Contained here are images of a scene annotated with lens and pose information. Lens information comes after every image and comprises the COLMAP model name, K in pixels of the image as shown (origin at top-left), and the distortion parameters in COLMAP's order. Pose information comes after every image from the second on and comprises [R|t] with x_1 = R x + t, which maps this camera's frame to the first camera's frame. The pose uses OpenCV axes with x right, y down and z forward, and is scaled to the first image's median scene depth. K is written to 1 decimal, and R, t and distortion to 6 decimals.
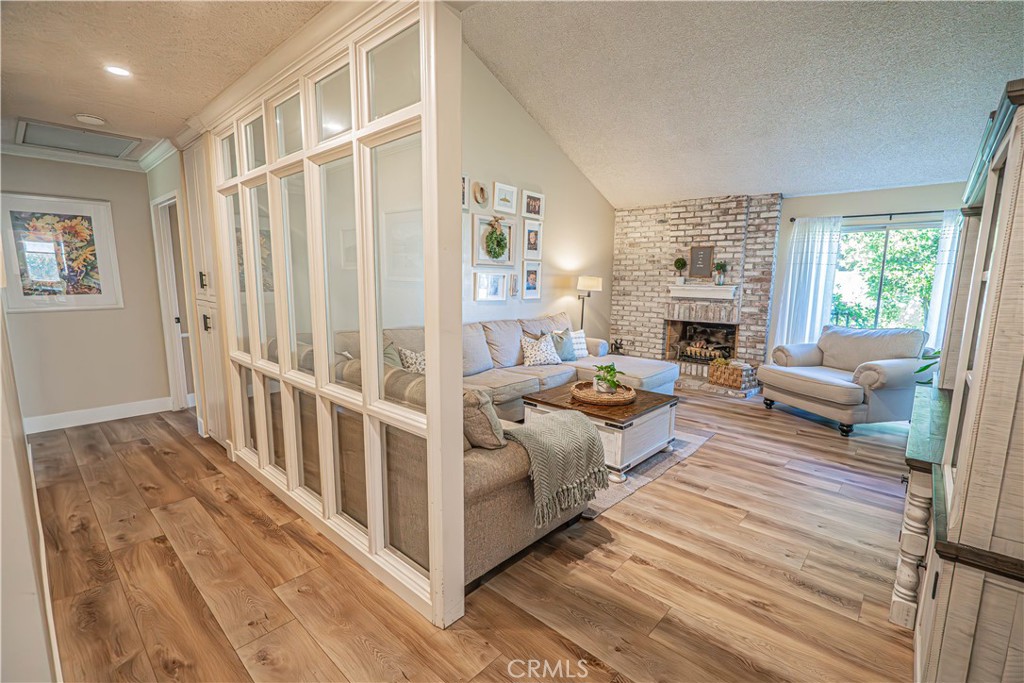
lens RADIAL K [[463.1, 0, 513.6], [0, 463.1, 346.7], [0, 0, 1]] dist [0.001954, 0.000445]
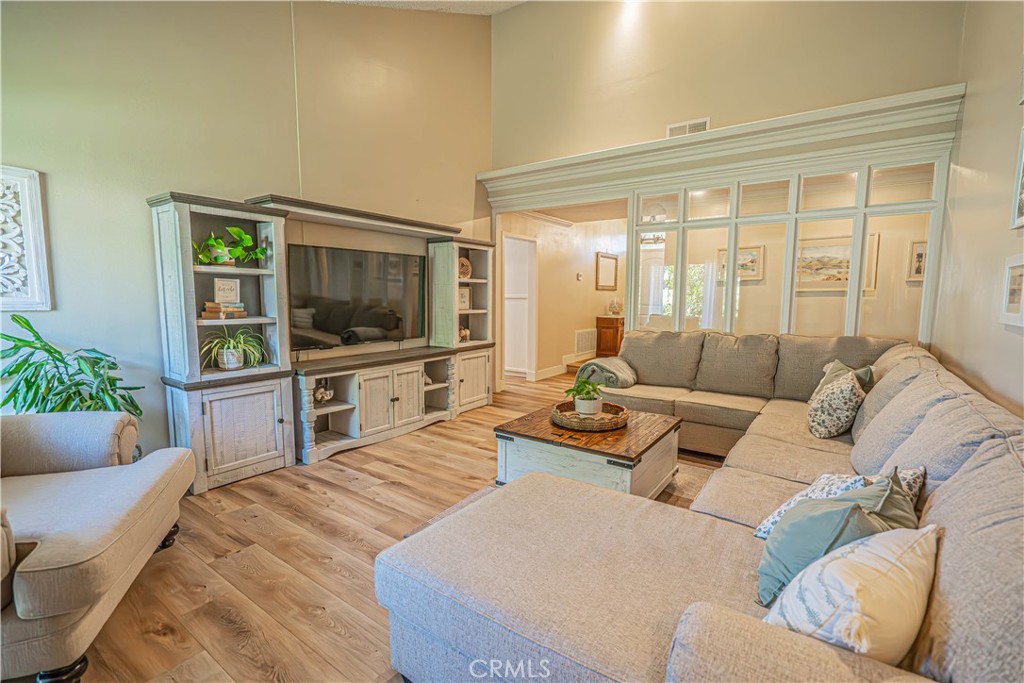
lens RADIAL K [[463.1, 0, 511.6], [0, 463.1, 342.2], [0, 0, 1]] dist [0.001954, 0.000445]
pose [[-0.992429, 0.001014, -0.122815, 0.442312], [-0.029640, 0.968432, 0.247511, -0.224411], [0.119189, 0.249277, -0.961070, 1.784882]]
